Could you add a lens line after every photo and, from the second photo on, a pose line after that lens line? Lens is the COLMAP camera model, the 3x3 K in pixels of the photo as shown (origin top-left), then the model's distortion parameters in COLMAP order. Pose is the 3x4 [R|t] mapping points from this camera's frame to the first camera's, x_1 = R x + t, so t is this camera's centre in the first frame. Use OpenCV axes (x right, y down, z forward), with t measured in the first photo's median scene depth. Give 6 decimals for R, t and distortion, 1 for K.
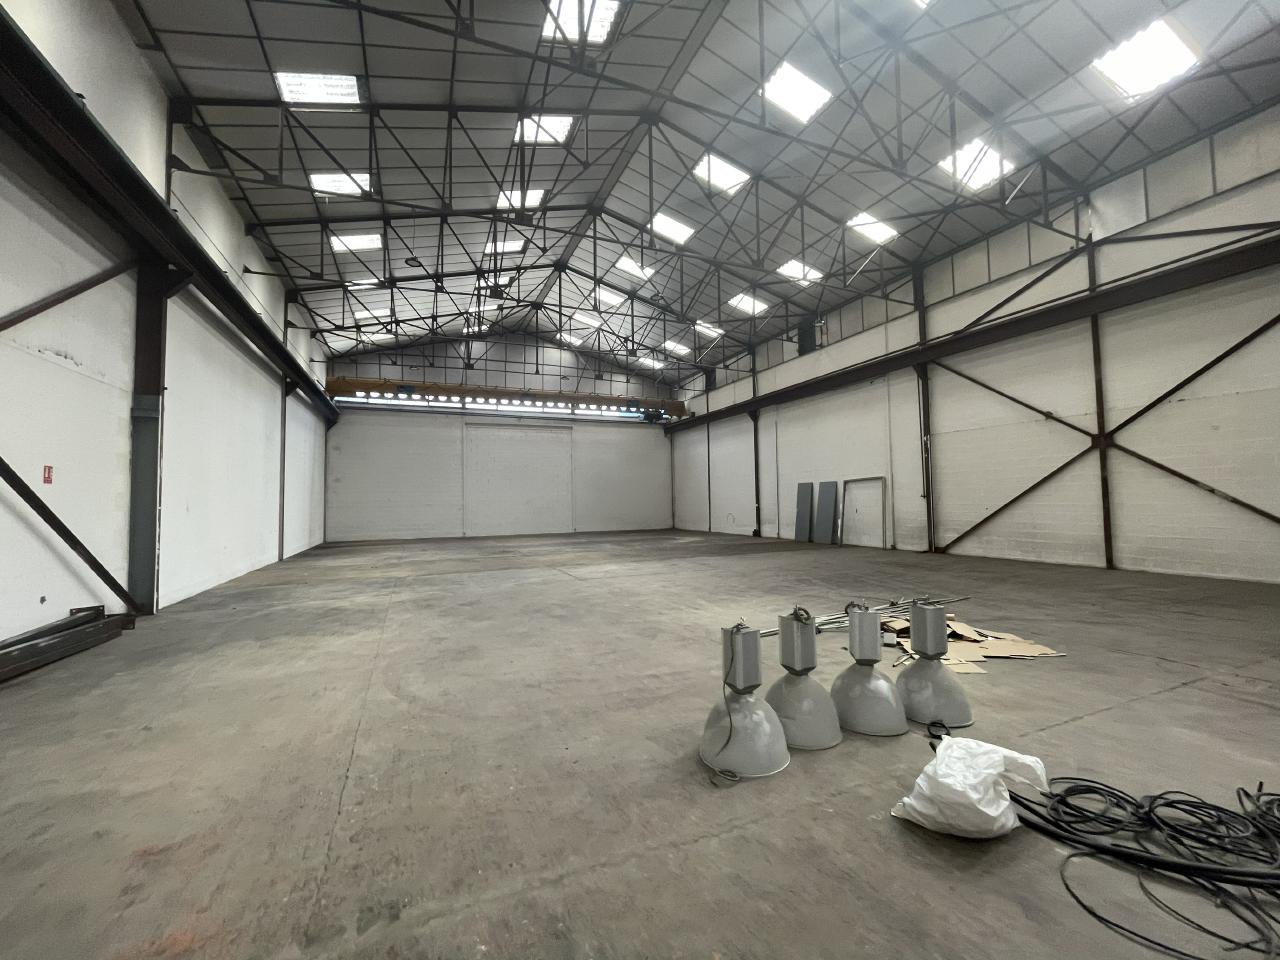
lens RADIAL K [[513.9, 0, 634.0], [0, 513.9, 483.8], [0, 0, 1]] dist [-0.002804, 0.000080]
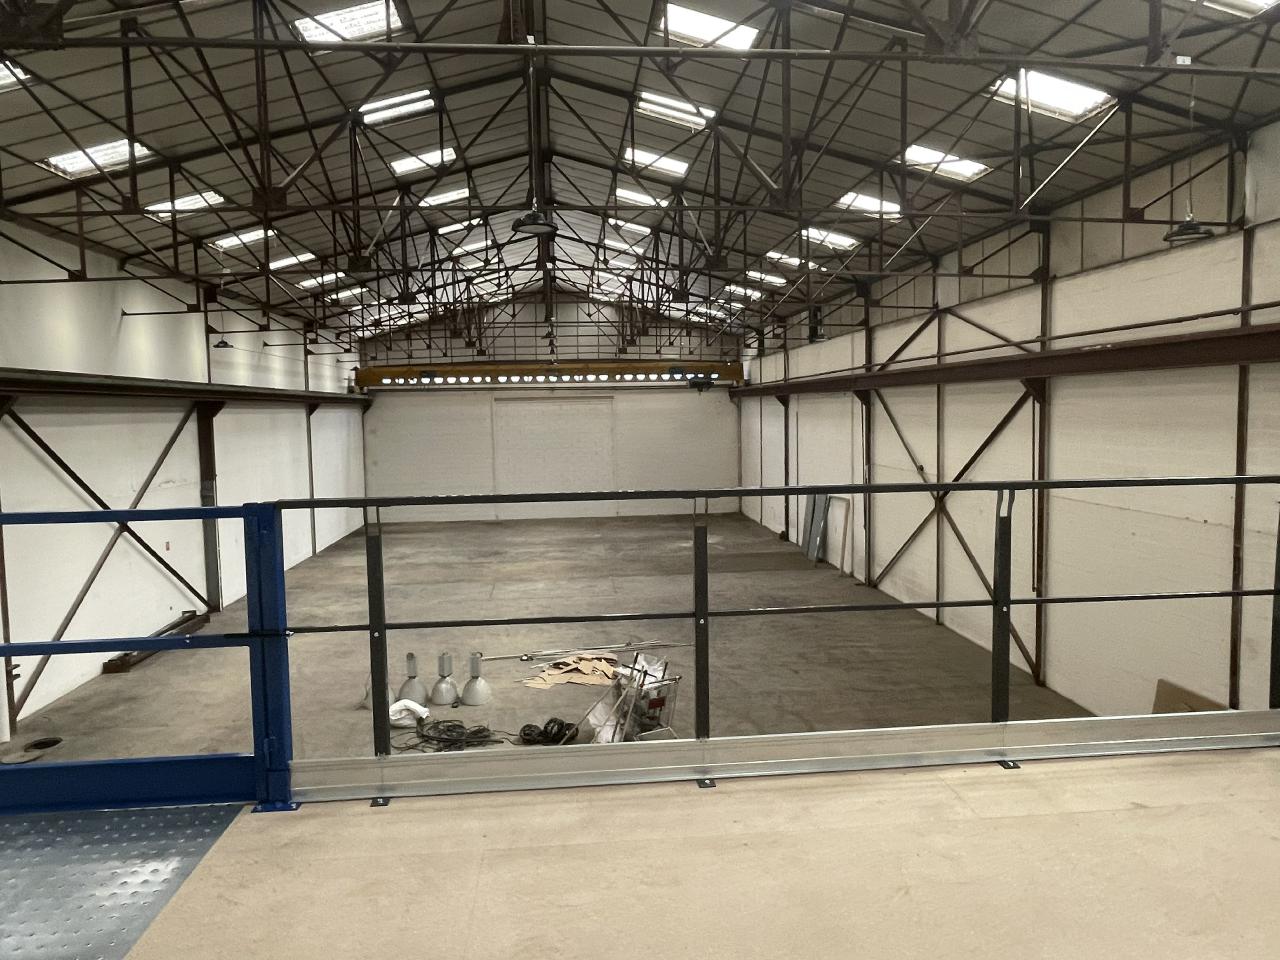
lens RADIAL K [[831.4, 0, 642.7], [0, 831.4, 475.2], [0, 0, 1]] dist [-0.006028, -0.000933]
pose [[0.951418, 0.025340, -0.306859, 0.900654], [0.014075, 0.991987, 0.125557, -0.382640], [0.307581, -0.123776, 0.943437, -0.813932]]
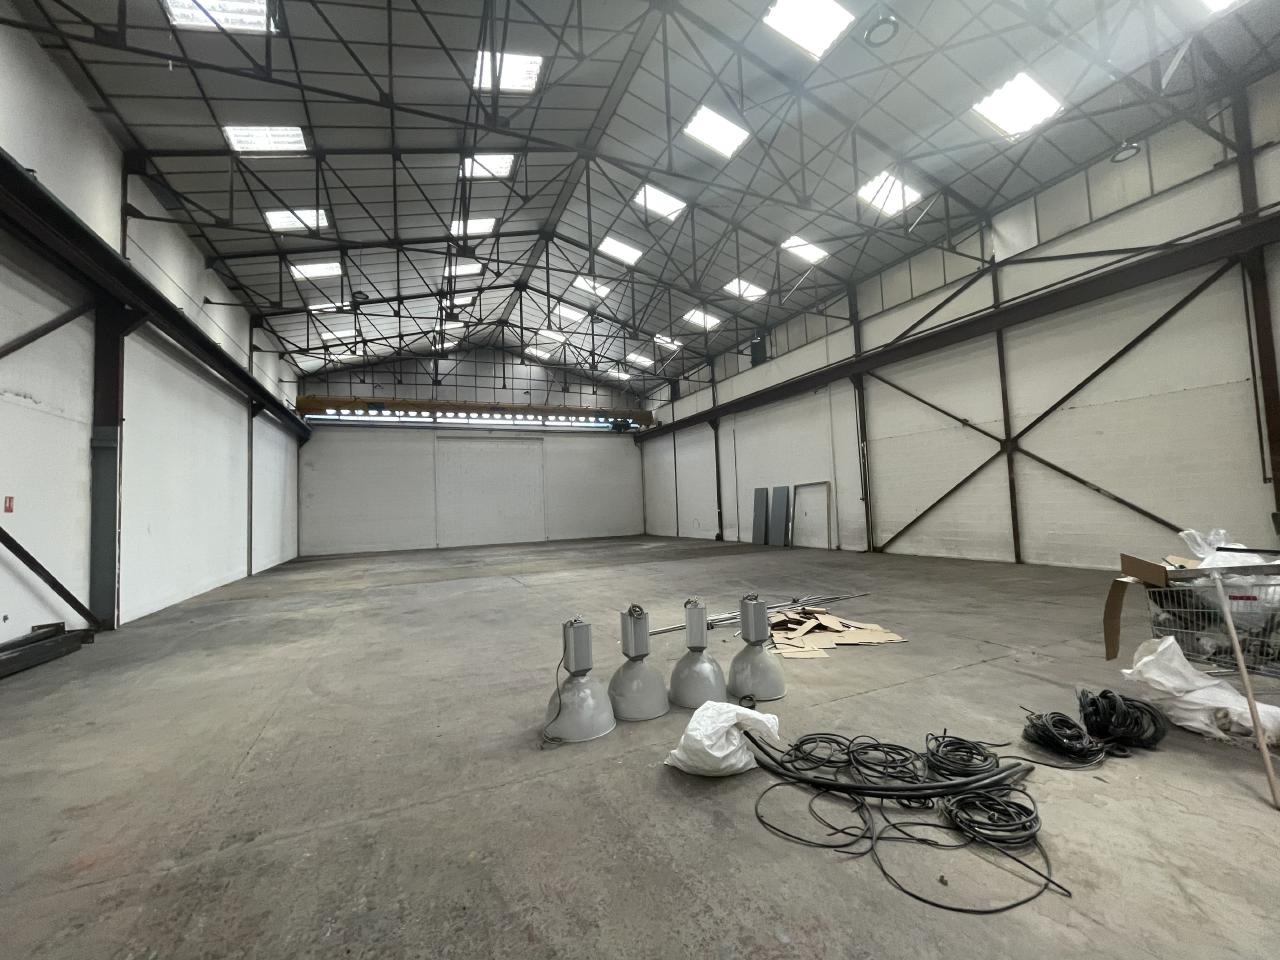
lens RADIAL K [[513.9, 0, 635.4], [0, 513.9, 483.7], [0, 0, 1]] dist [-0.002804, 0.000080]
pose [[0.999545, -0.023291, 0.019186, 0.105854], [0.023490, 0.999672, -0.010191, -0.011324], [-0.018942, 0.010637, 0.999764, -0.074006]]
